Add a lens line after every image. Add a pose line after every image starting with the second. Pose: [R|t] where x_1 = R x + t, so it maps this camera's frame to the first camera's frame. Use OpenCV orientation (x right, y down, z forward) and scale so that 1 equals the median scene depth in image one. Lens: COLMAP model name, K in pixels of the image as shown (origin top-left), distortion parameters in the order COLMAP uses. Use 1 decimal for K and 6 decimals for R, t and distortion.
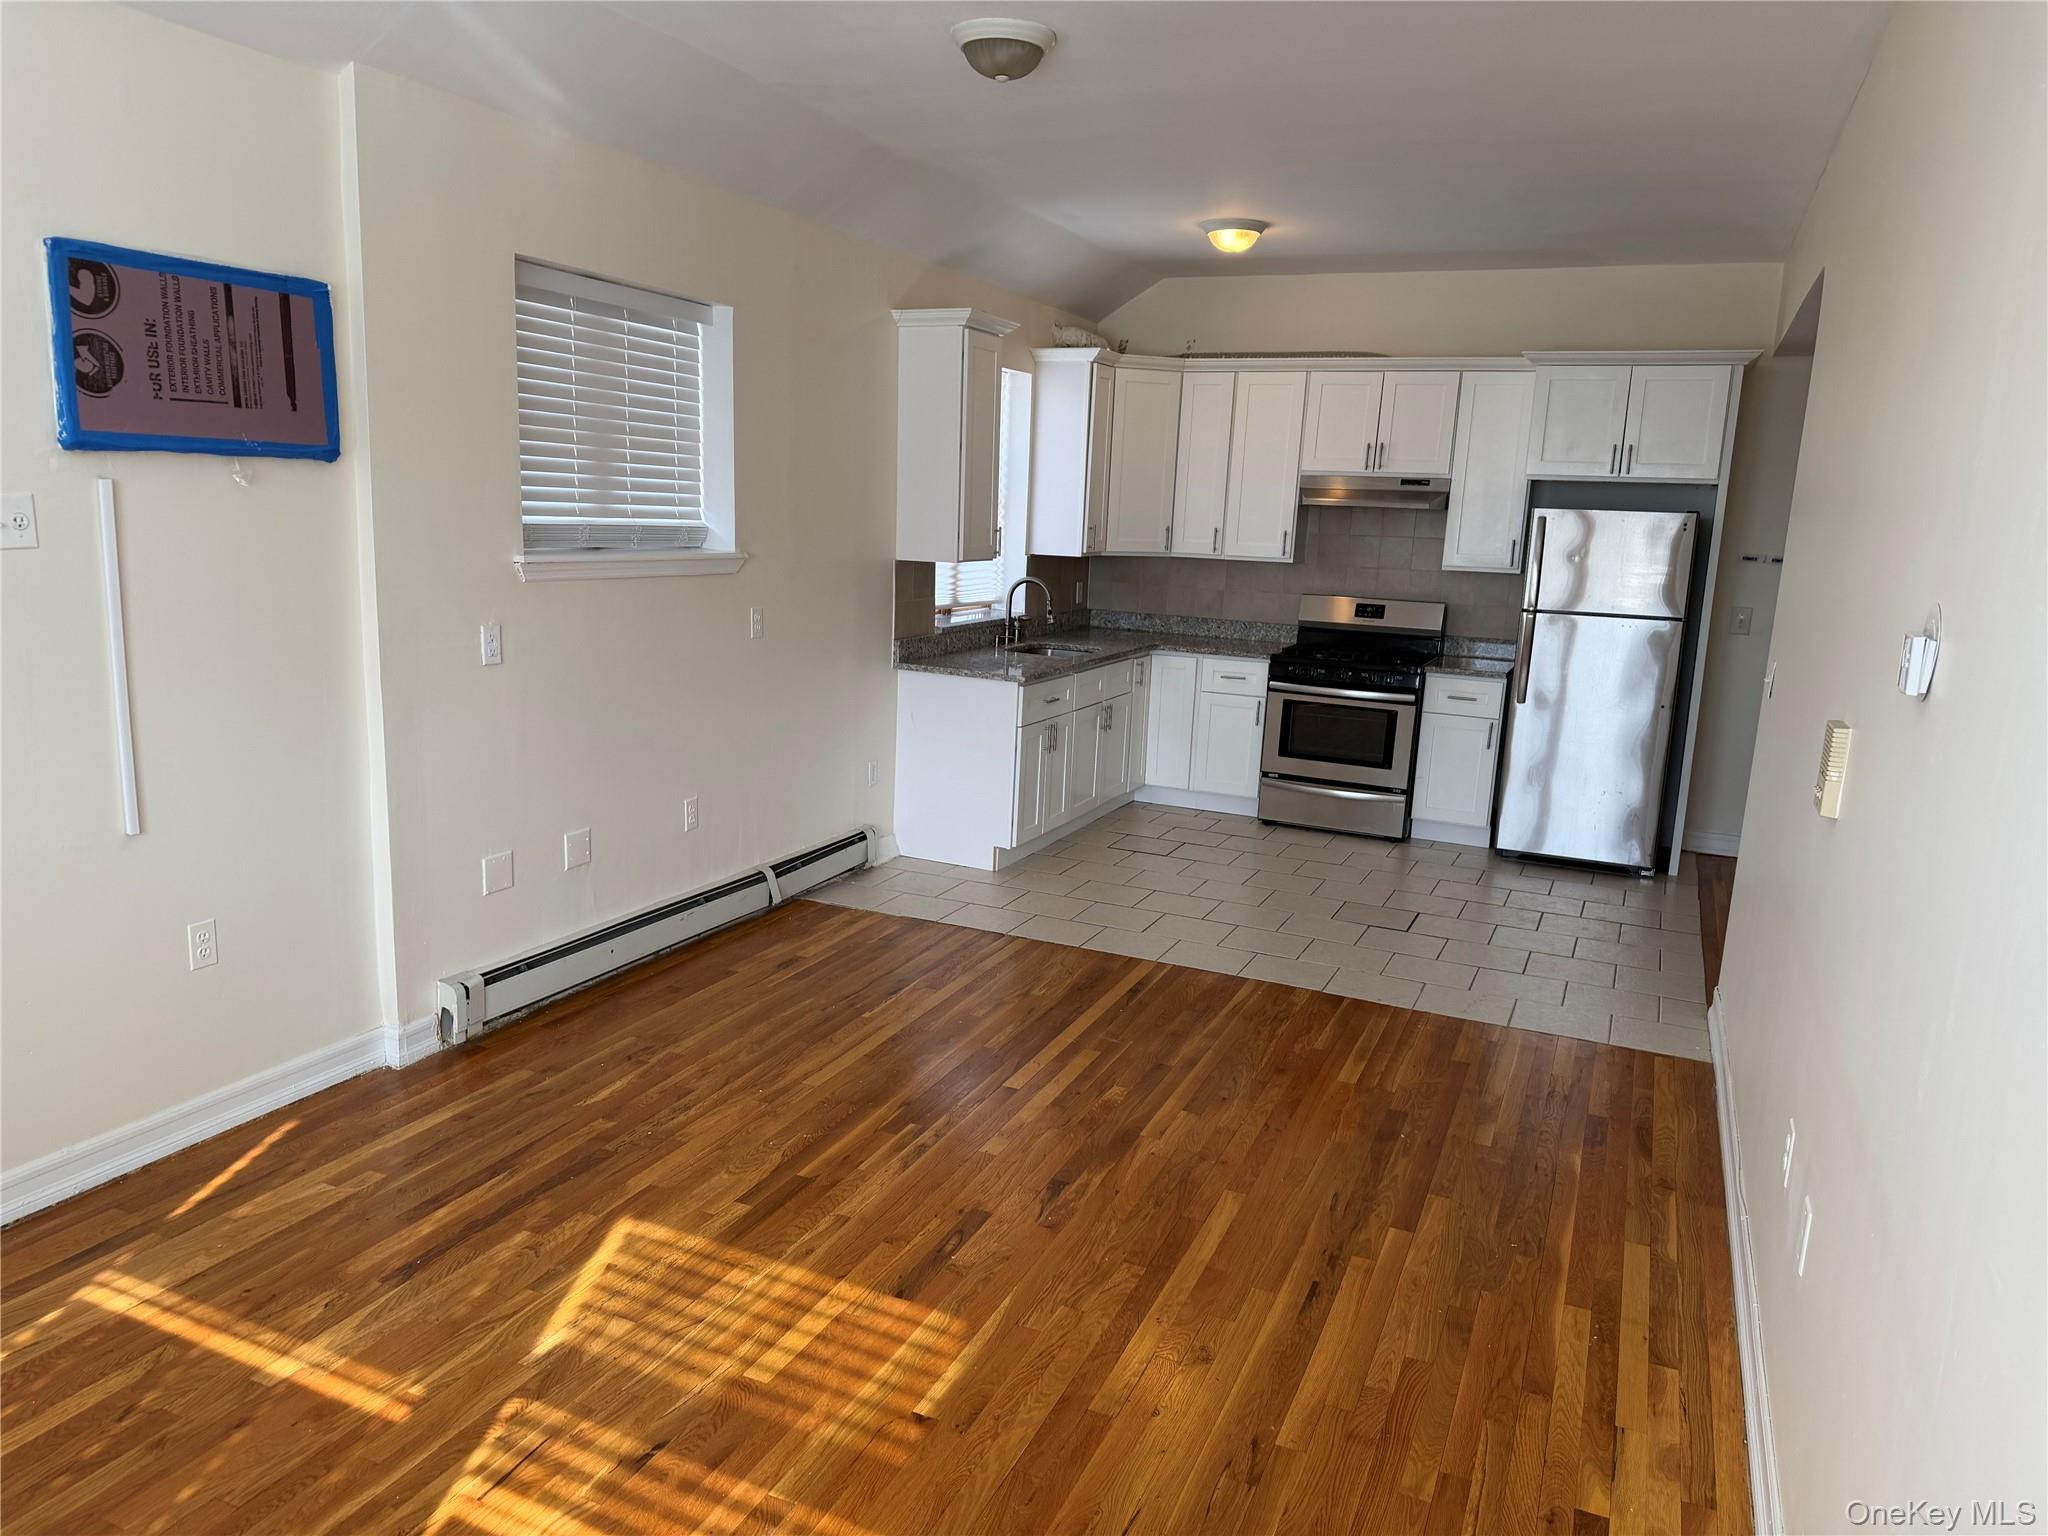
lens RADIAL K [[1408.3, 0, 1029.6], [0, 1408.3, 776.8], [0, 0, 1]] dist [0.017785, -0.006031]
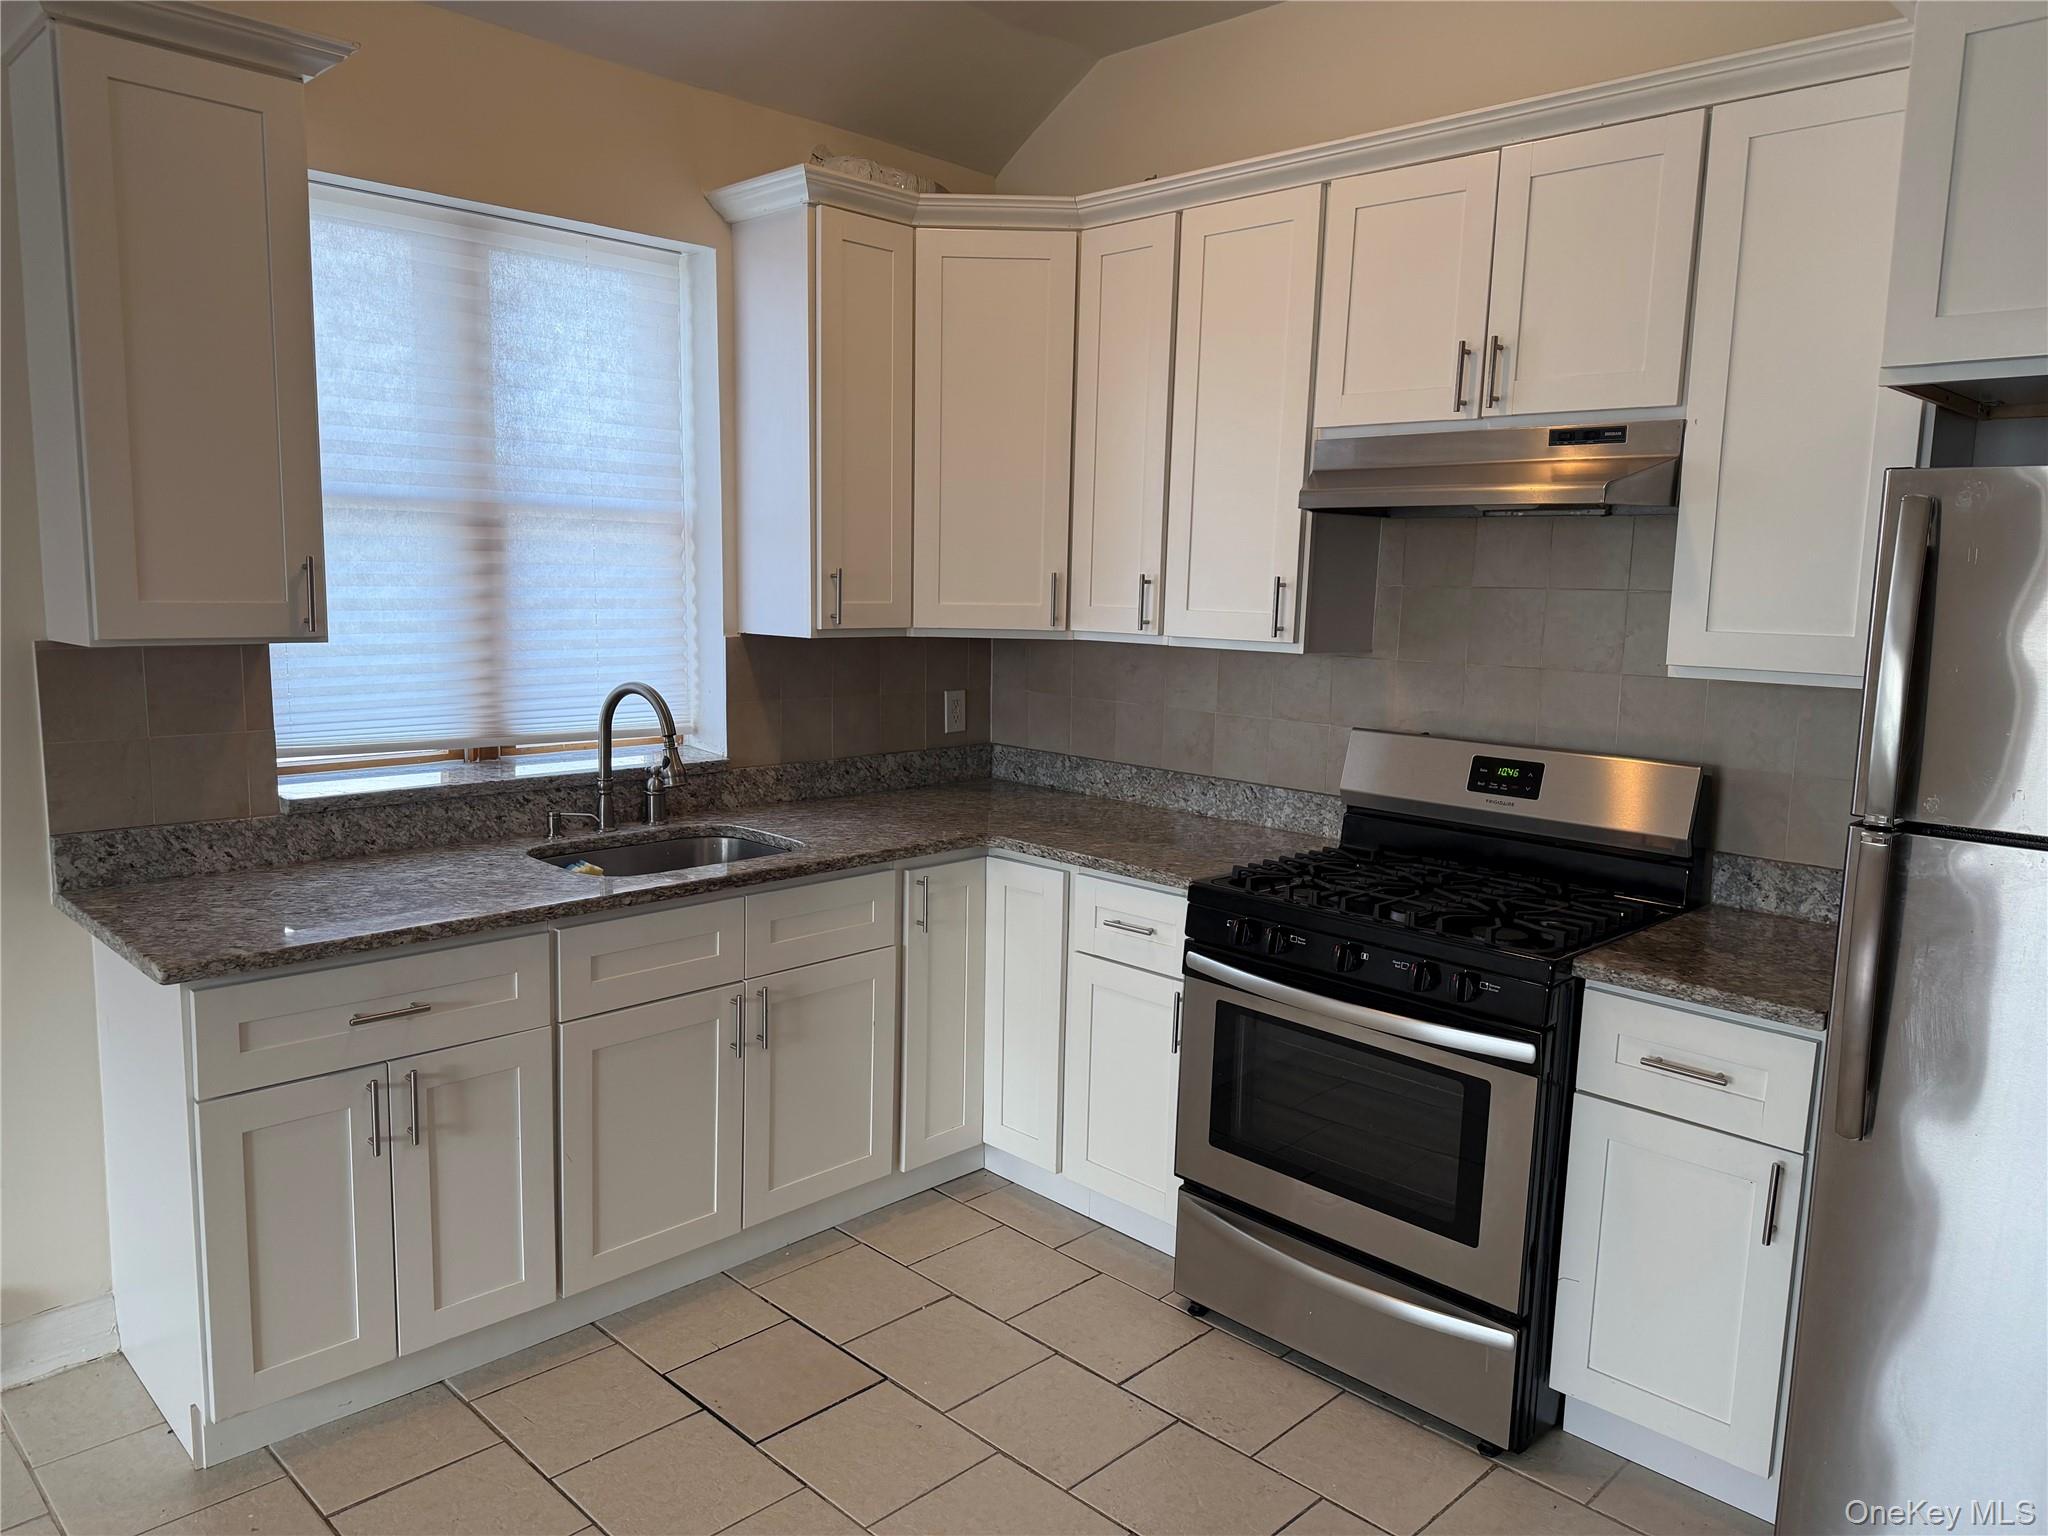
lens RADIAL K [[1408.3, 0, 1010.8], [0, 1408.3, 759.6], [0, 0, 1]] dist [0.017785, -0.006031]
pose [[0.938713, 0.031296, -0.343275, 0.250502], [-0.057909, 0.996034, -0.067551, -0.089099], [0.339800, 0.083289, 0.936803, 0.591834]]
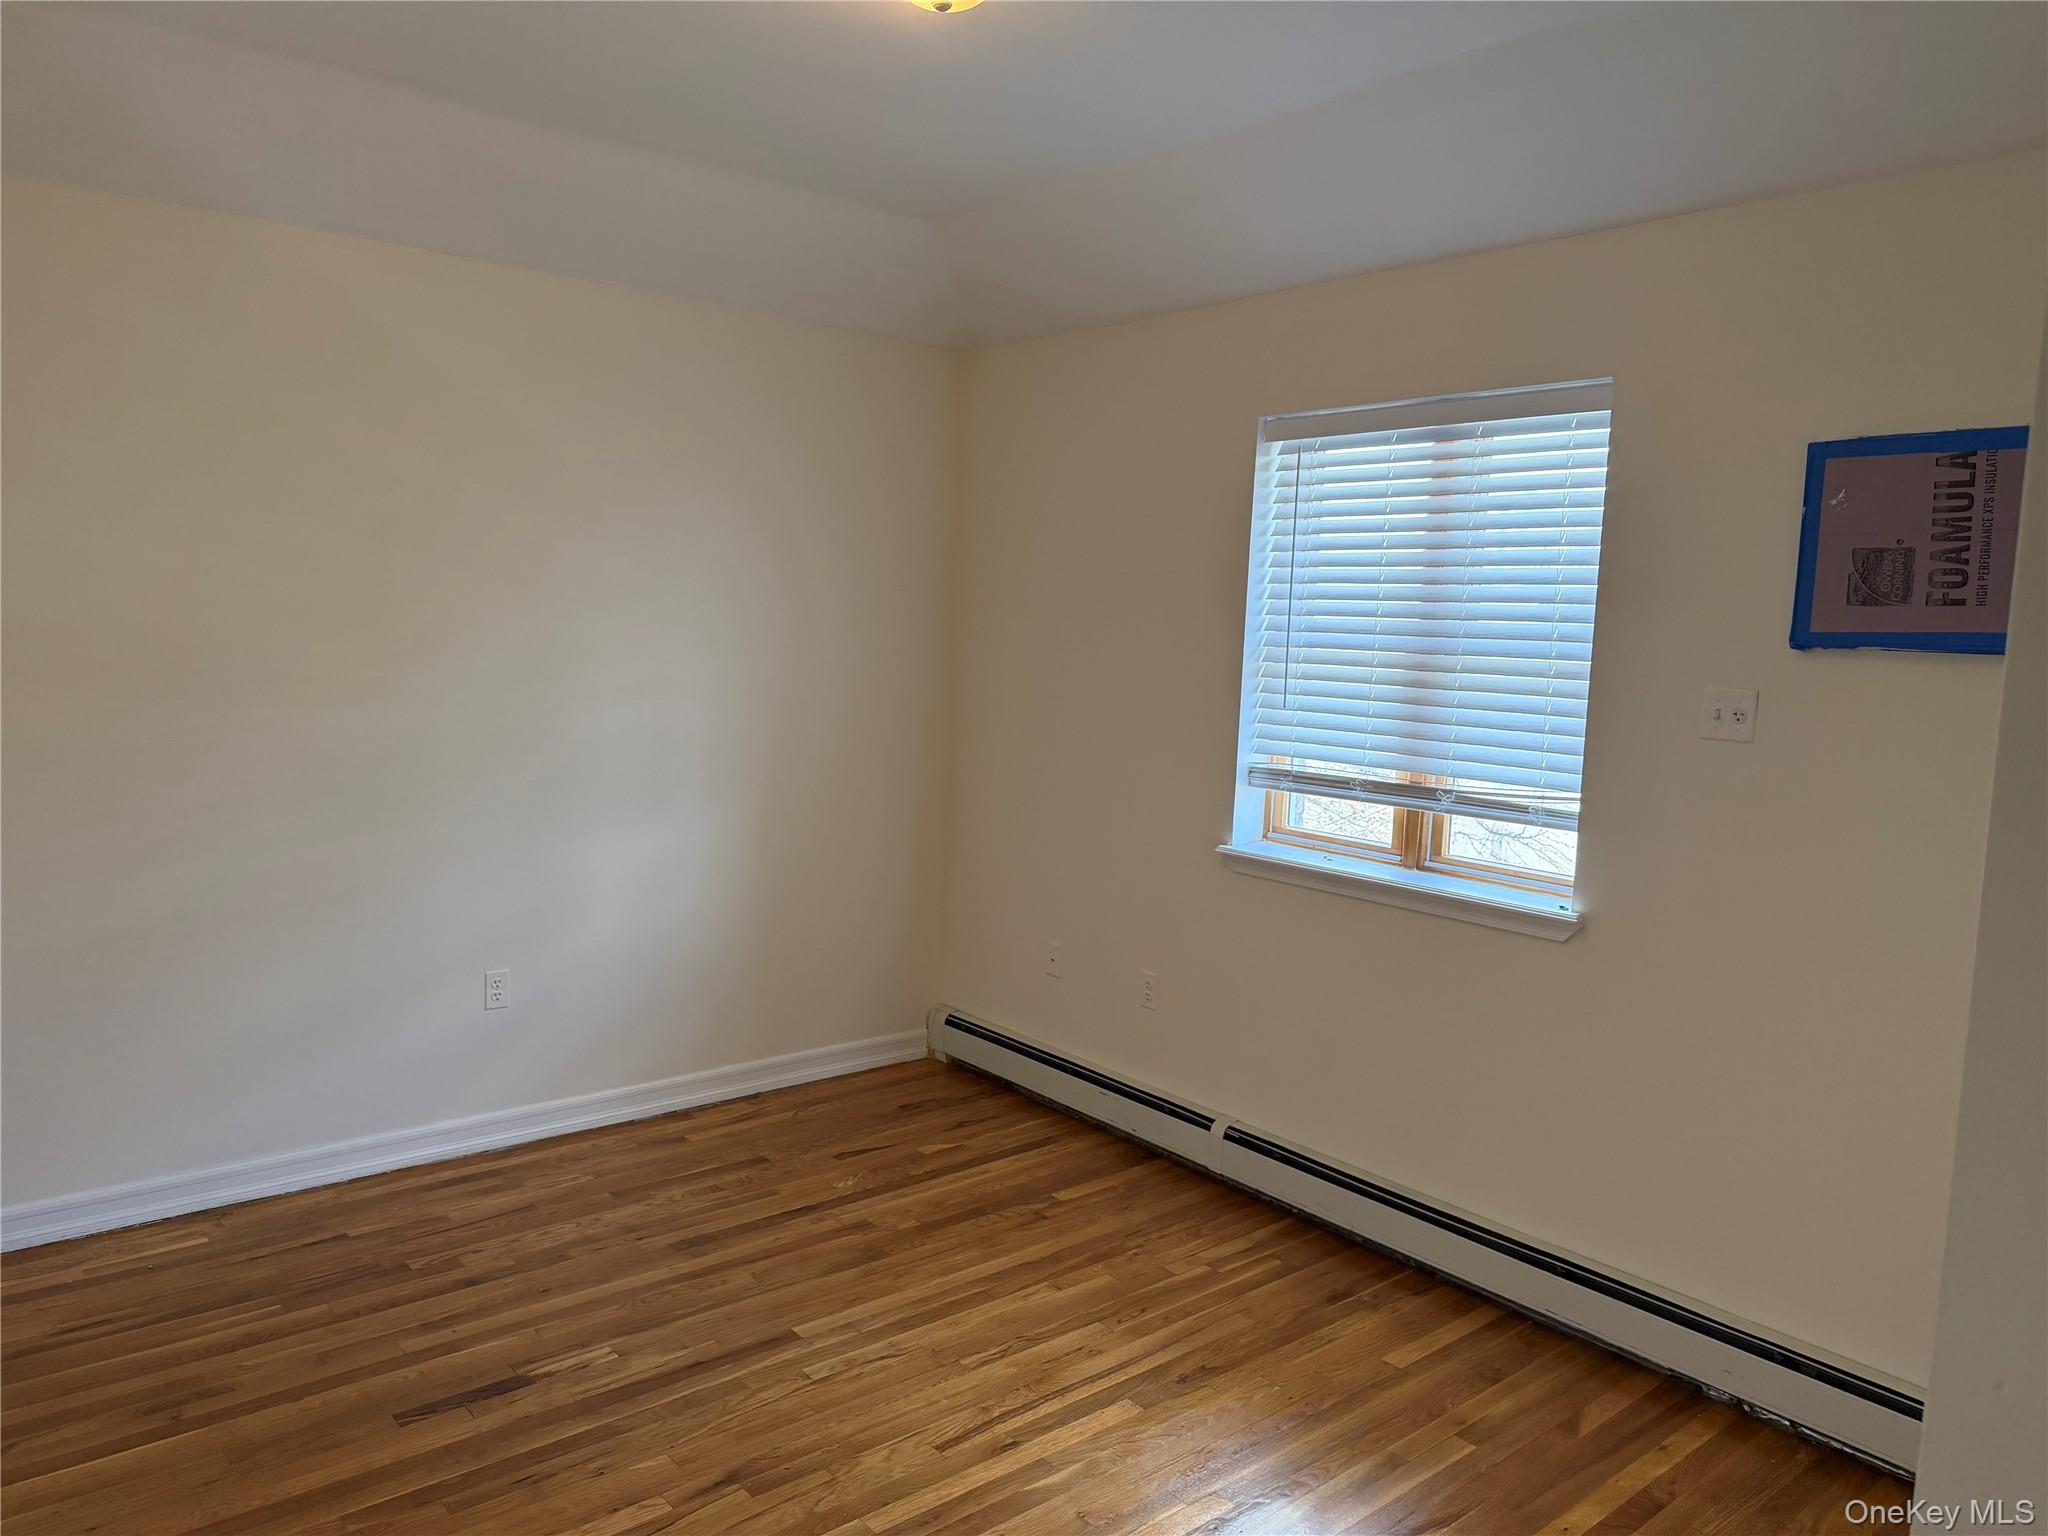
lens RADIAL K [[1408.3, 0, 1020.2], [0, 1408.3, 768.9], [0, 0, 1]] dist [0.017785, -0.006031]
pose [[-0.425084, 0.041267, -0.904213, 0.767725], [-0.235748, 0.959436, 0.154616, -0.297751], [0.873914, 0.278891, -0.398112, 1.608258]]
